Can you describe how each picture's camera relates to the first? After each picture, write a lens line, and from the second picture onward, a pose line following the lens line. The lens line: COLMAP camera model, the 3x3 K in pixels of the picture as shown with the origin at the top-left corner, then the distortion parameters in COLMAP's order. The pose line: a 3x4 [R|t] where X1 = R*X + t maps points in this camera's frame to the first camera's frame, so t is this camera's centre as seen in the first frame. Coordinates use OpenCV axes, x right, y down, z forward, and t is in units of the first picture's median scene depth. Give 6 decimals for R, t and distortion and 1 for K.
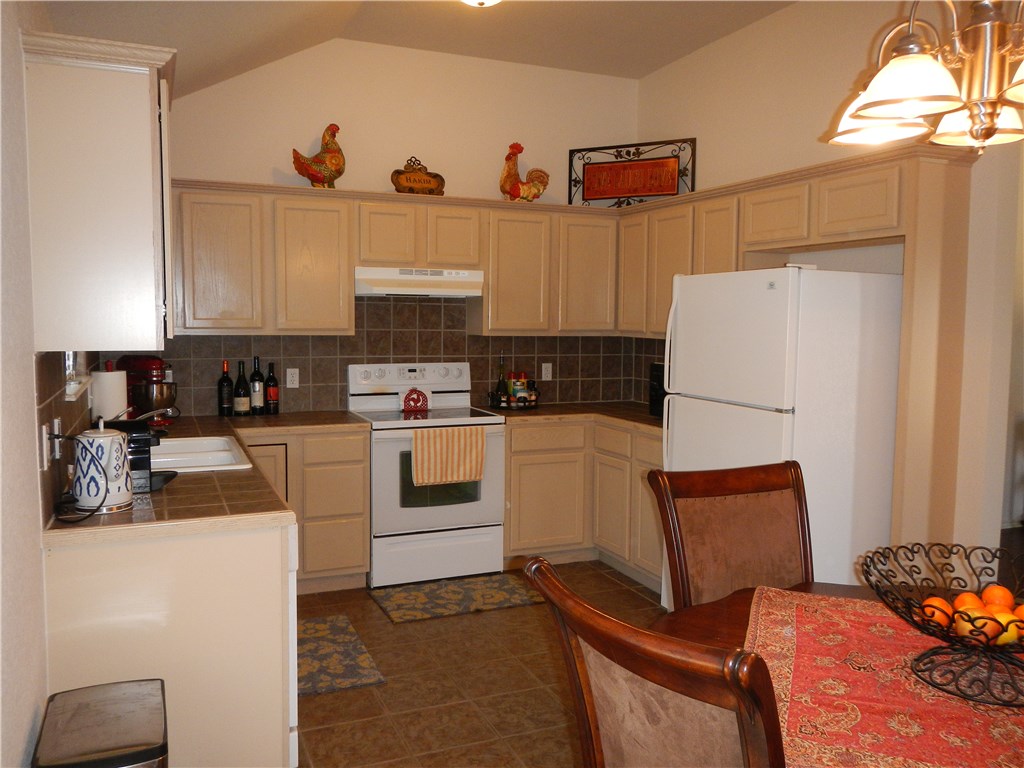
lens RADIAL K [[846.2, 0, 509.0], [0, 846.2, 380.0], [0, 0, 1]] dist [0.002343, -0.004785]
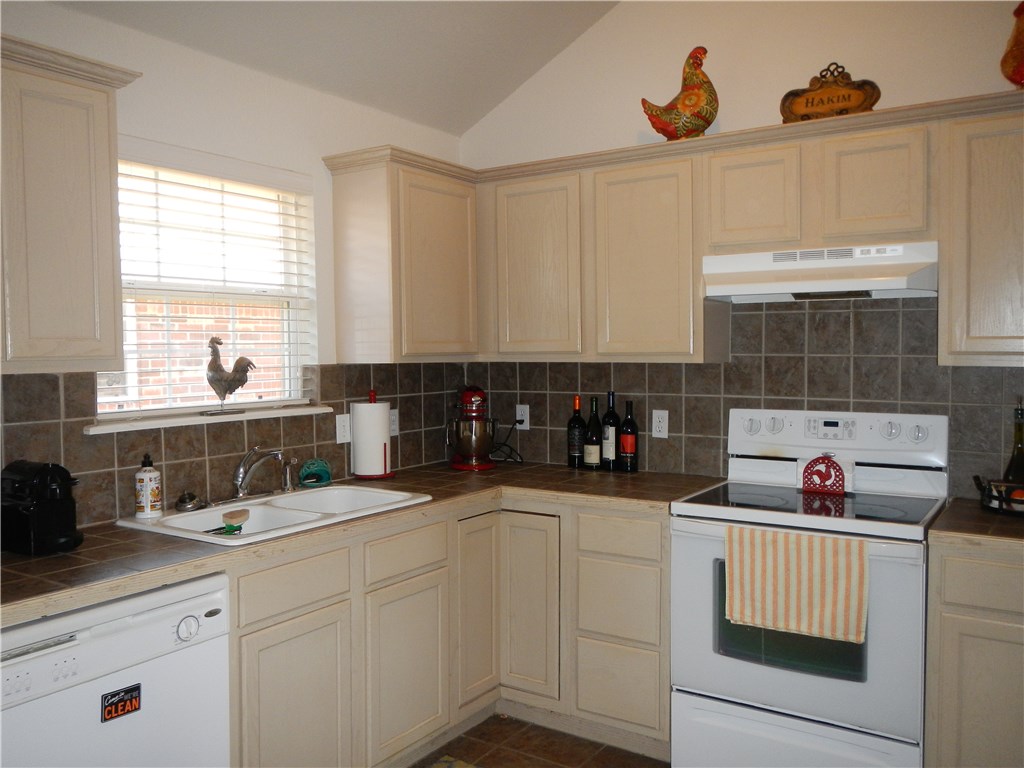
lens RADIAL K [[846.2, 0, 509.0], [0, 846.2, 380.0], [0, 0, 1]] dist [0.002343, -0.004785]
pose [[0.555827, 0.019141, -0.831077, 0.261493], [-0.051465, 0.998609, -0.011421, -0.024332], [0.829703, 0.049119, 0.556040, 0.503338]]
